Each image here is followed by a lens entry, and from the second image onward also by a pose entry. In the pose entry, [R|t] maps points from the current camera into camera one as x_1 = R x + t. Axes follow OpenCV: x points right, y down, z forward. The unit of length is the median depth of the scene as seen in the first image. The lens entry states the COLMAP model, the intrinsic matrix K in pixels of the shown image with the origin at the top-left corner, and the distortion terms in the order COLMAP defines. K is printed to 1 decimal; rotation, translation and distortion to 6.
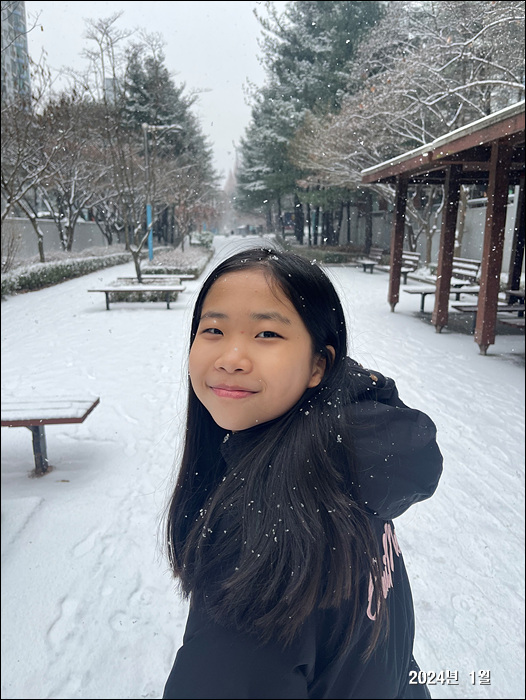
lens RADIAL K [[526.9, 0, 267.1], [0, 526.9, 349.9], [0, 0, 1]] dist [0.014014, -0.023540]
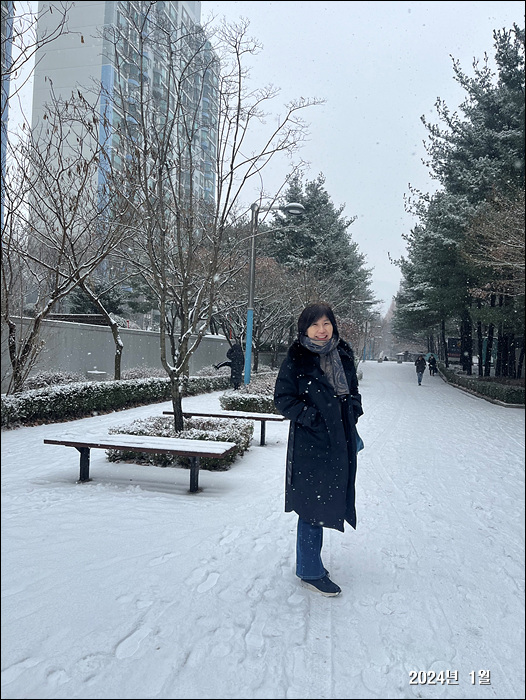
lens RADIAL K [[526.9, 0, 261.3], [0, 526.9, 356.9], [0, 0, 1]] dist [0.014014, -0.023540]
pose [[0.951989, 0.043658, -0.303003, 0.004120], [-0.108786, 0.973422, -0.201534, -0.026013], [0.286151, 0.224820, 0.931436, 0.131445]]
